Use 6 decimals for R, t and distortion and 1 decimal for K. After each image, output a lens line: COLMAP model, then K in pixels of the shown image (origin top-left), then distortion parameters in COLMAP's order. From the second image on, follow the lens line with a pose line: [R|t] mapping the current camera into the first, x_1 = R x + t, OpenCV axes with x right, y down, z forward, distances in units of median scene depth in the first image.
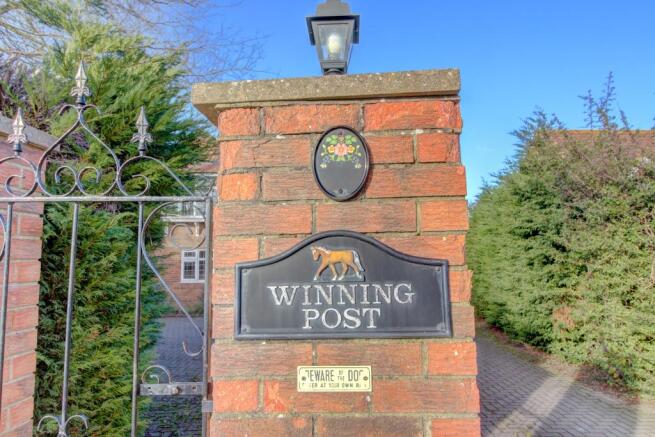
lens RADIAL K [[431.6, 0, 328.3], [0, 431.6, 217.8], [0, 0, 1]] dist [0.004950, -0.001553]
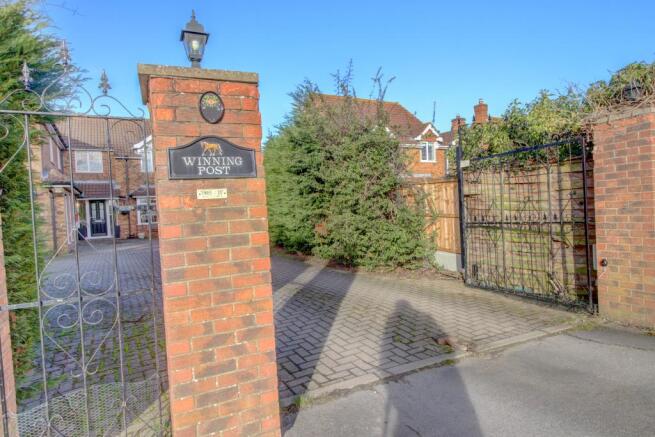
lens RADIAL K [[400.0, 0, 326.9], [0, 400.0, 216.9], [0, 0, 1]] dist [0.001229, -0.000423]
pose [[0.883529, -0.043128, 0.466387, -0.095315], [-0.015557, 0.992500, 0.121250, 0.040459], [-0.468119, -0.114383, 0.876231, -0.270072]]
